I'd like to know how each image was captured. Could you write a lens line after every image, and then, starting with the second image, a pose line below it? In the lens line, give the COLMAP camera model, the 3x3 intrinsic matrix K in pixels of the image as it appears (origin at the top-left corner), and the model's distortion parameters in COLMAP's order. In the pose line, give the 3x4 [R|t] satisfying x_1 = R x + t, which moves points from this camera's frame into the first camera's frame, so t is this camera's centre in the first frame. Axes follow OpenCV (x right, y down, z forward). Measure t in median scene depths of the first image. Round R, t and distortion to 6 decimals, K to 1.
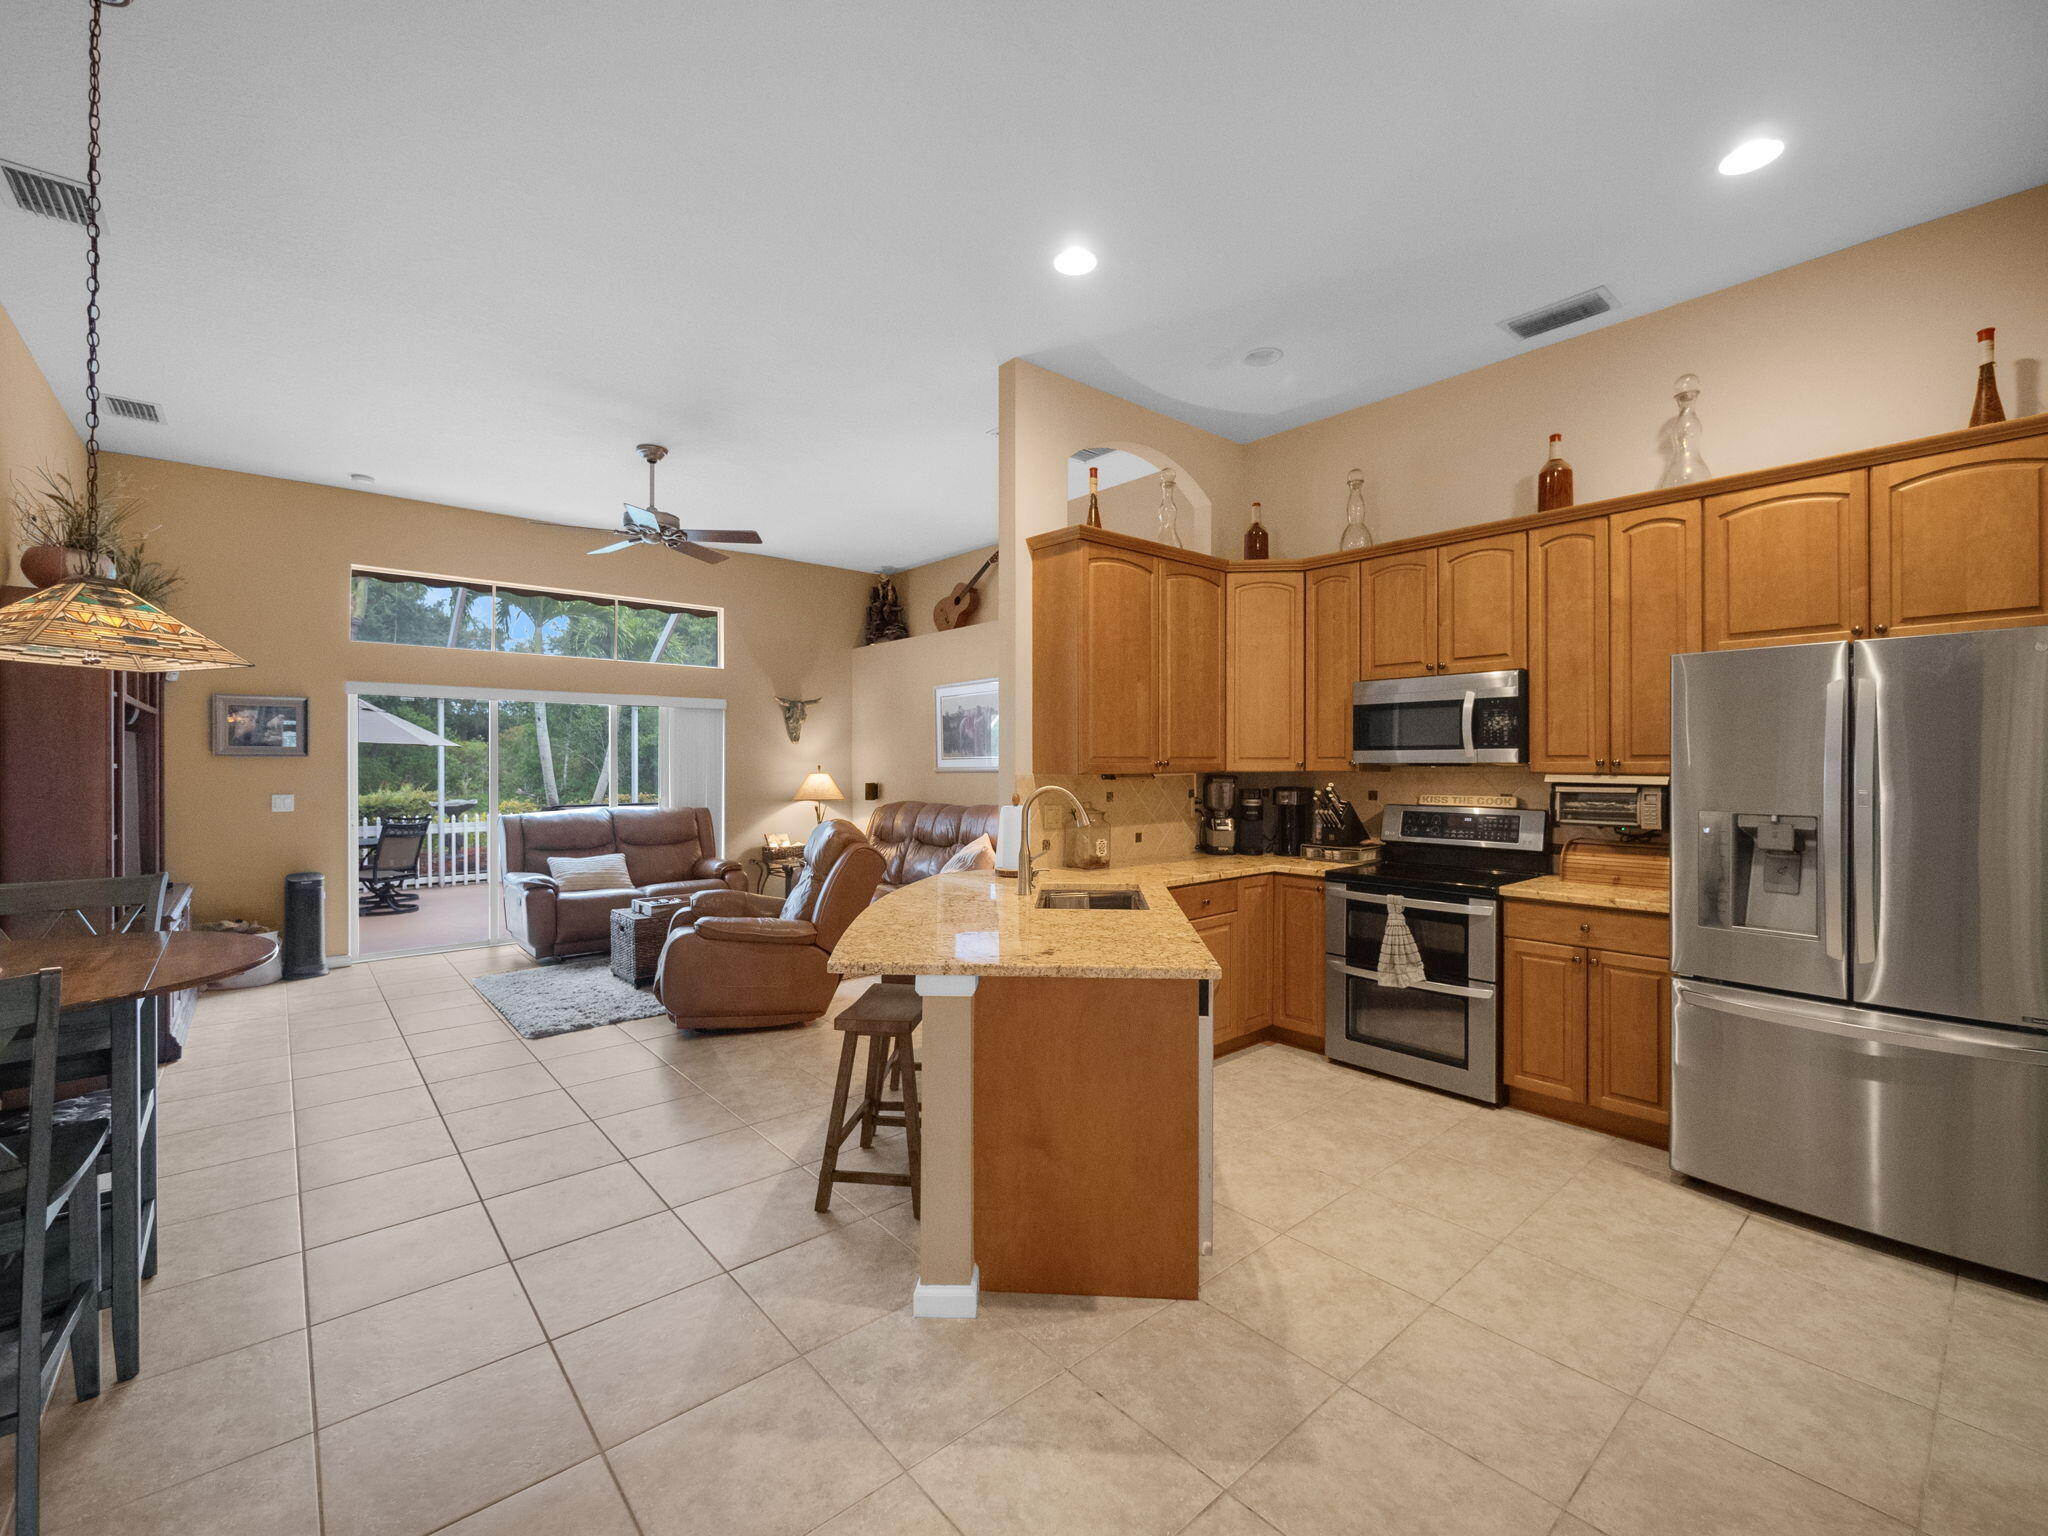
lens RADIAL K [[874.4, 0, 1019.6], [0, 874.4, 765.2], [0, 0, 1]] dist [-0.003804, -0.000292]
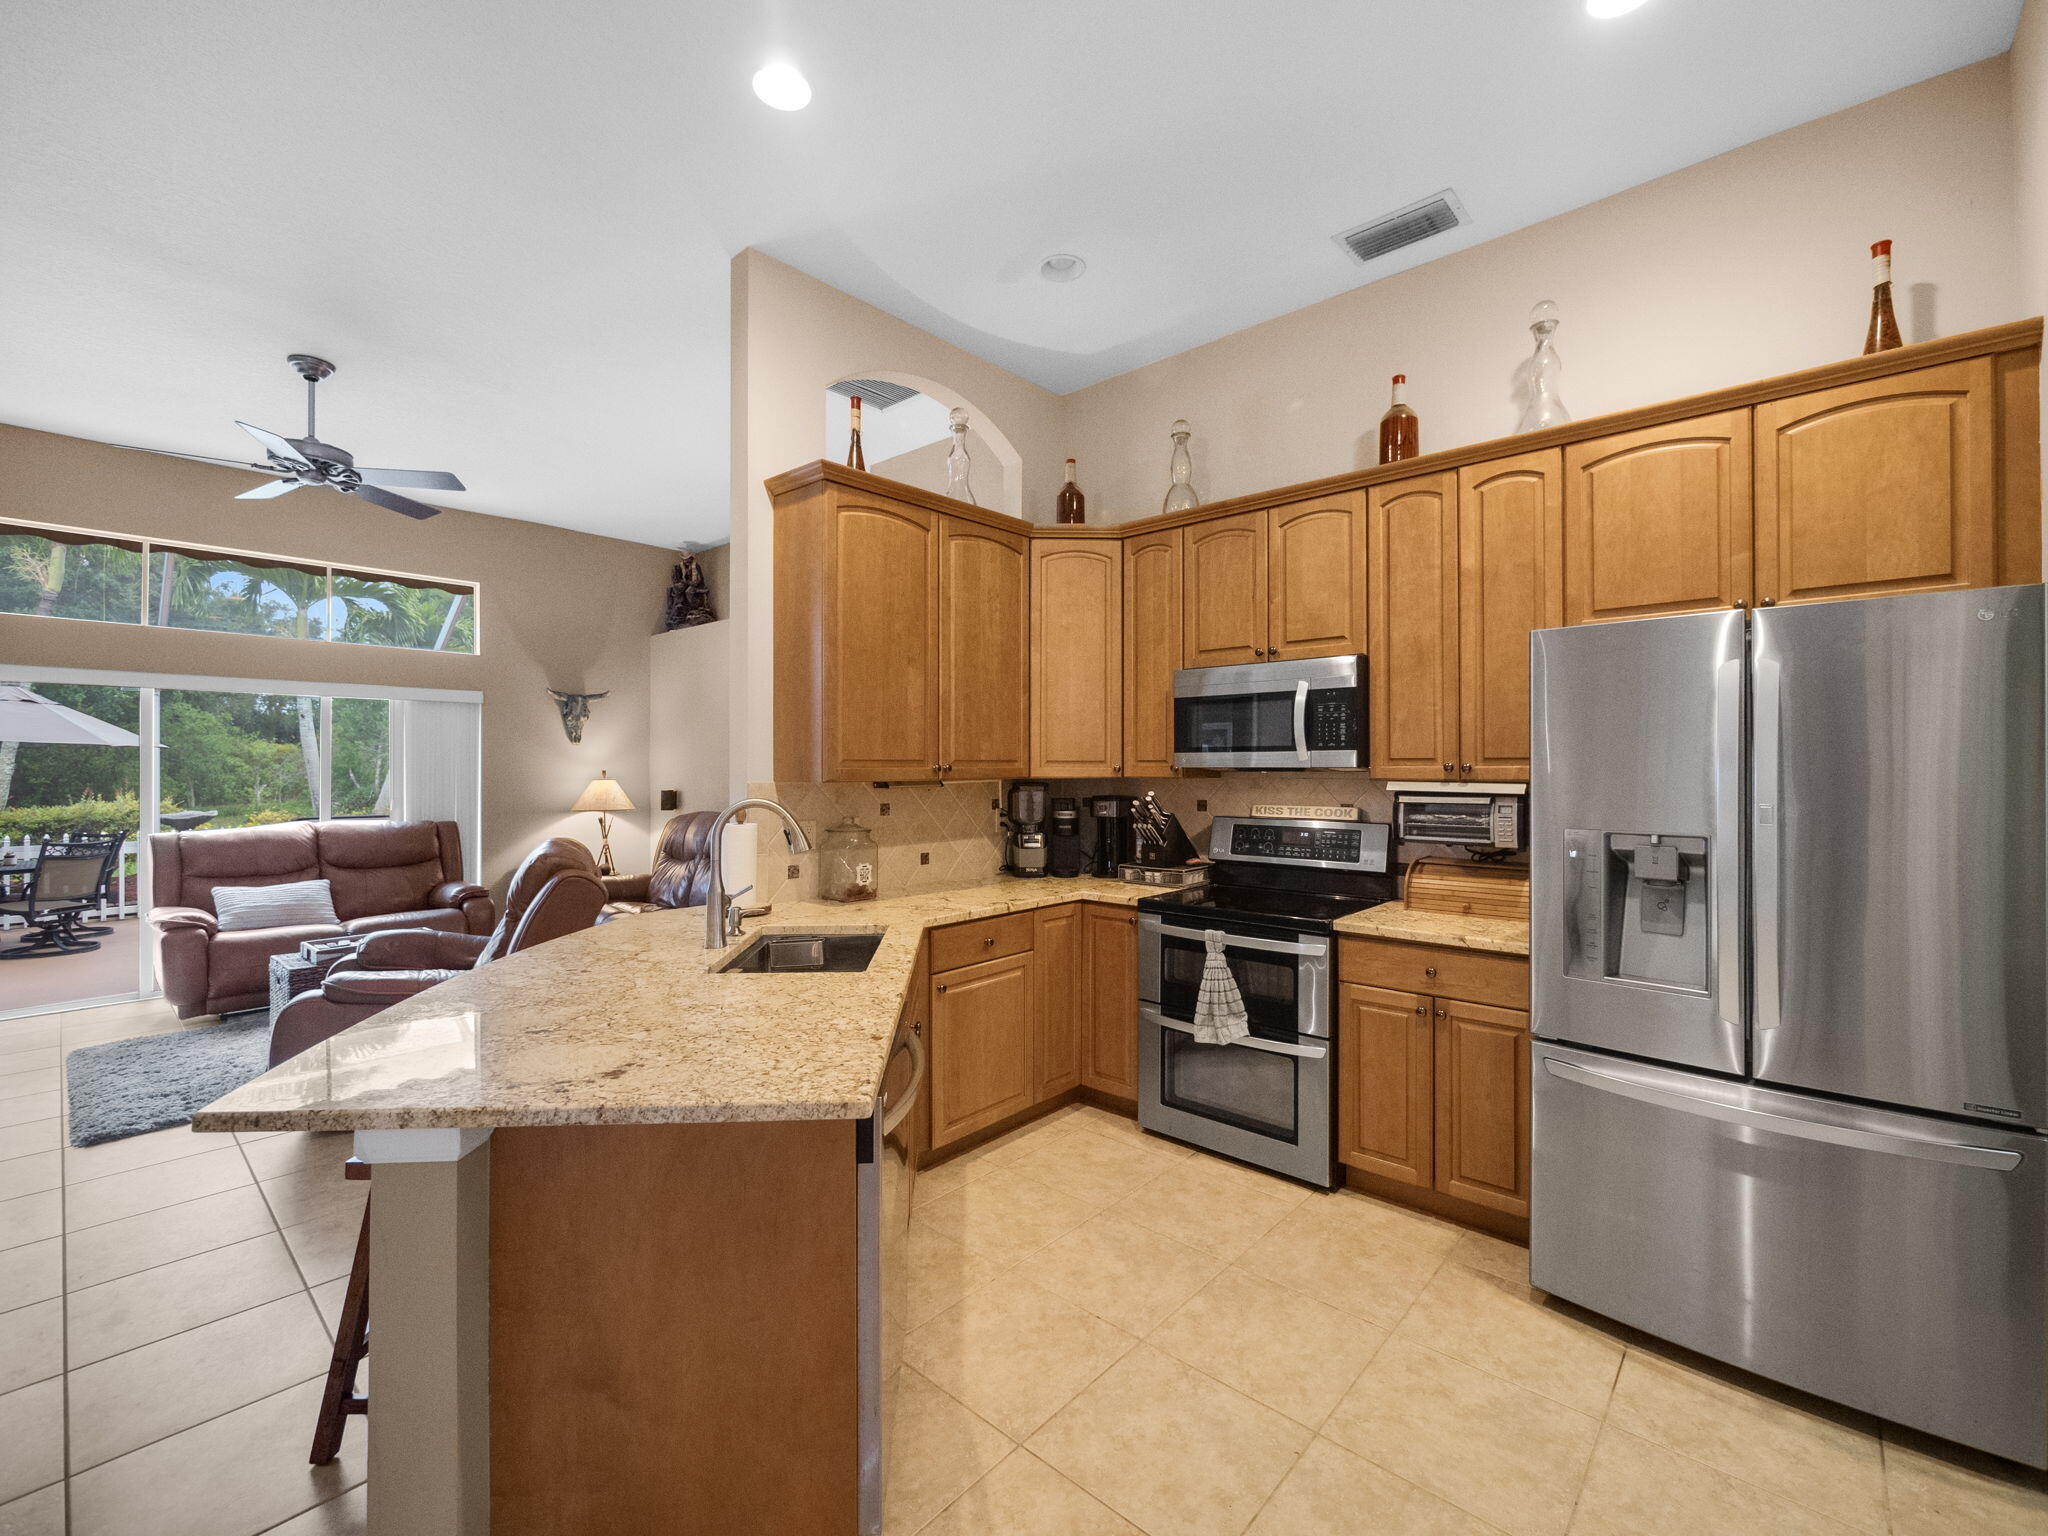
lens RADIAL K [[874.4, 0, 1022.7], [0, 874.4, 766.7], [0, 0, 1]] dist [-0.003804, -0.000292]
pose [[0.992014, -0.000119, 0.126130, 0.117108], [0.000503, 0.999995, -0.003012, -0.000813], [-0.126129, 0.003052, 0.992009, 0.167807]]
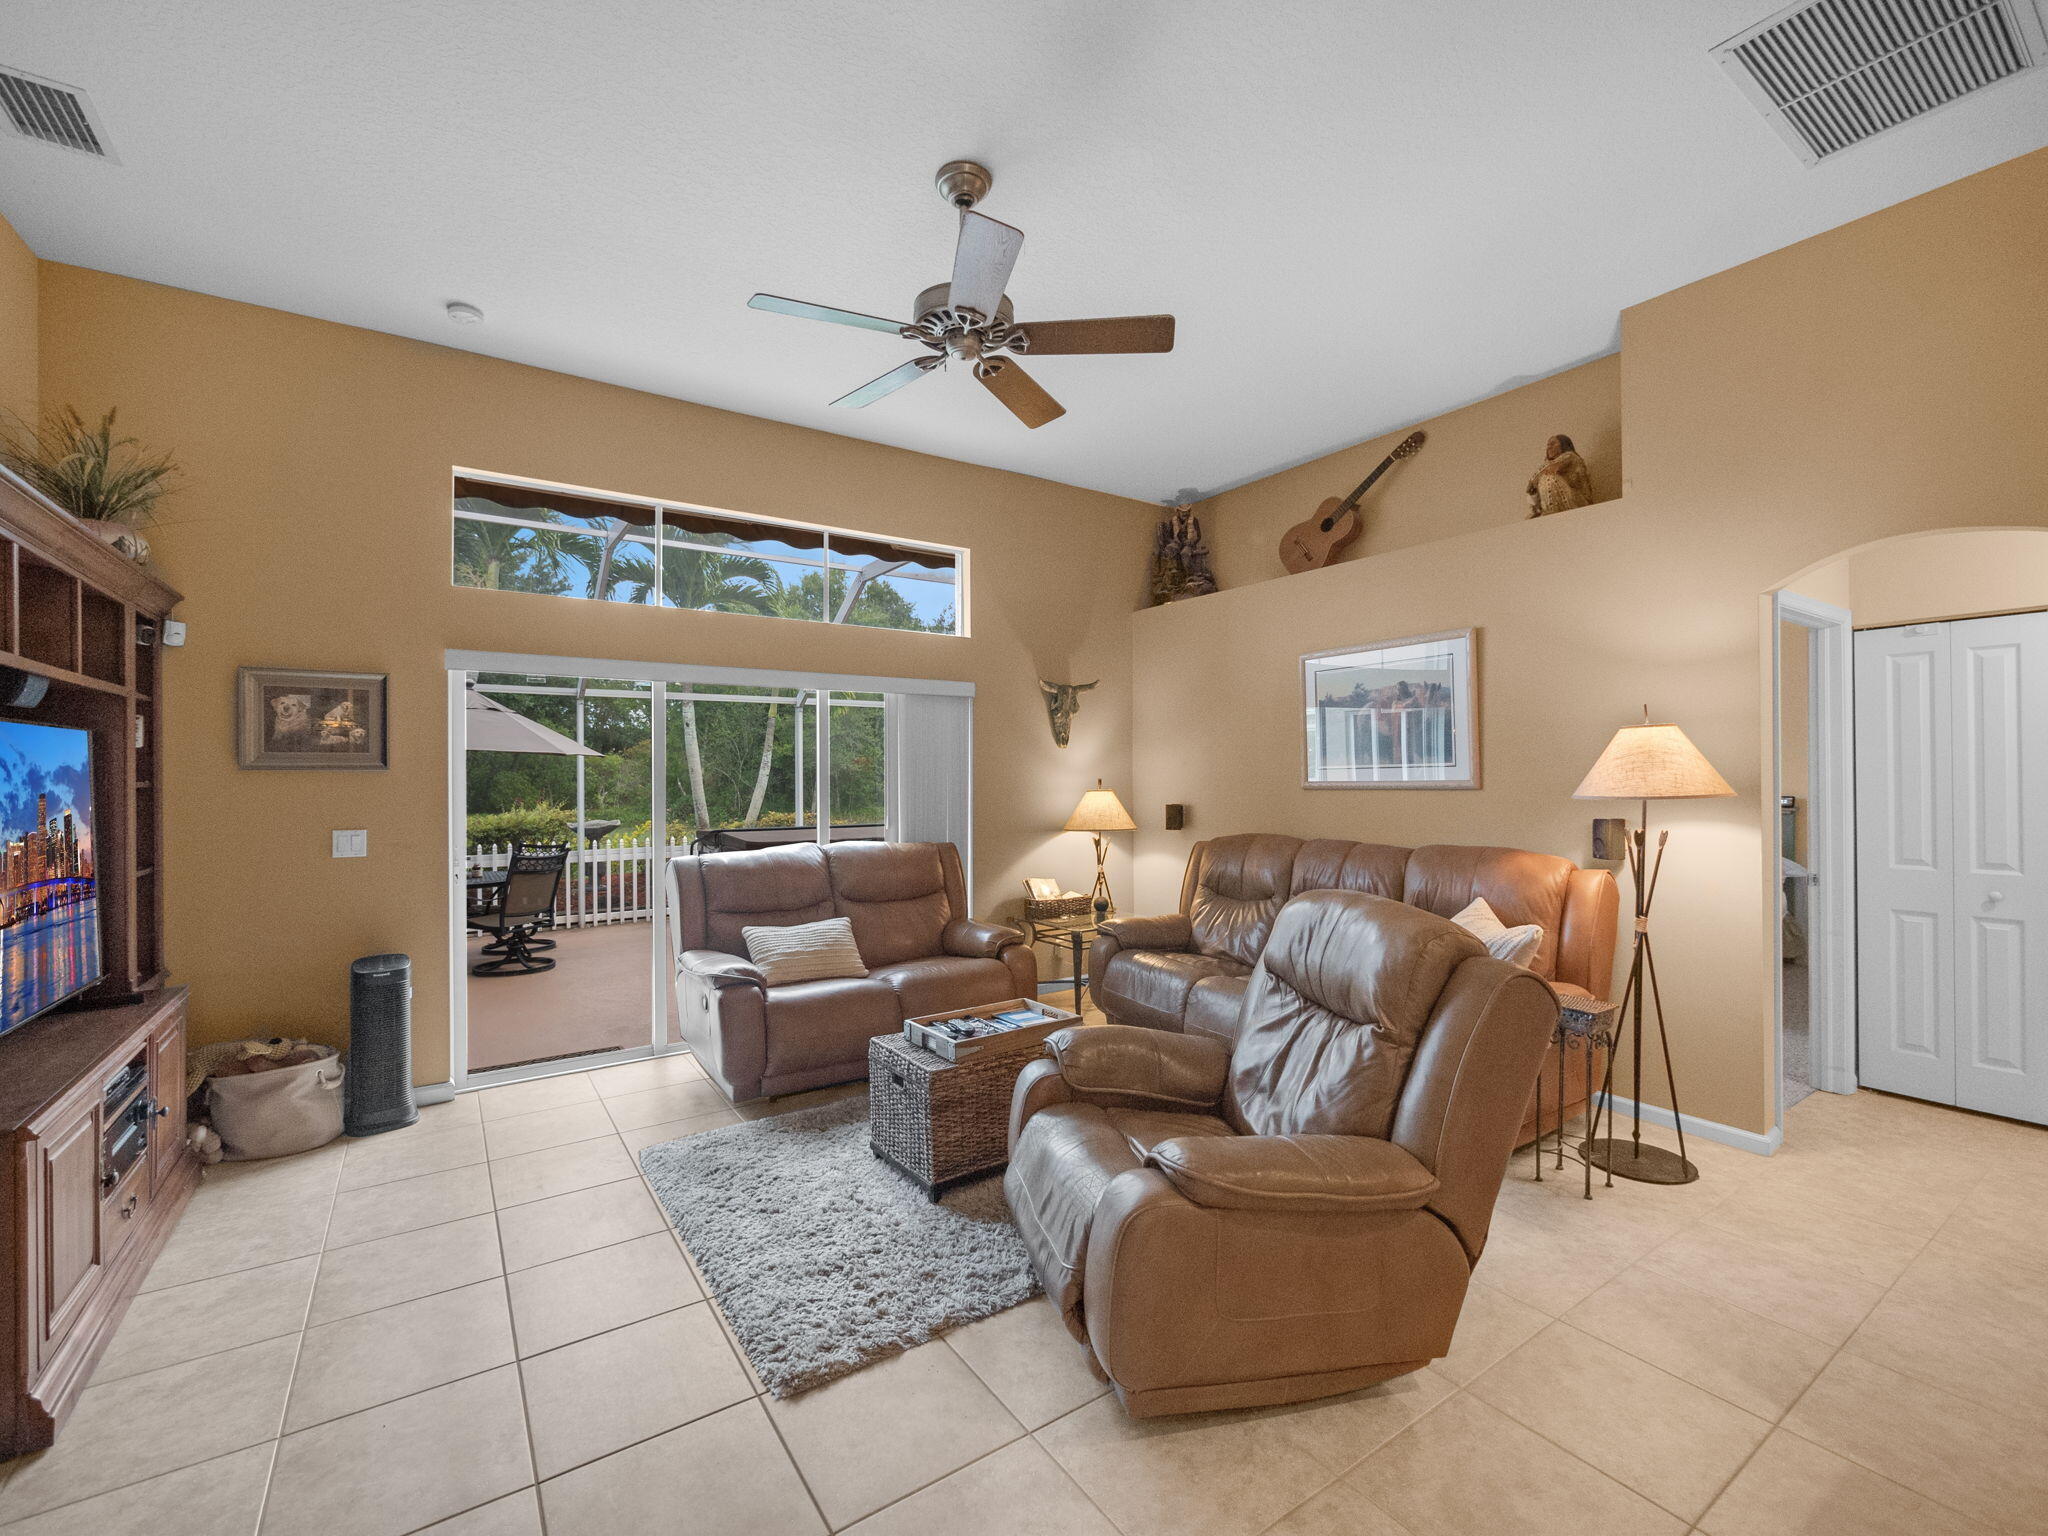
lens RADIAL K [[874.4, 0, 1015.3], [0, 874.4, 774.1], [0, 0, 1]] dist [-0.003804, -0.000292]
pose [[0.992737, -0.003914, -0.120239, -0.357715], [0.003636, 0.999990, -0.002532, -0.003704], [0.120248, 0.002076, 0.992742, 0.527300]]
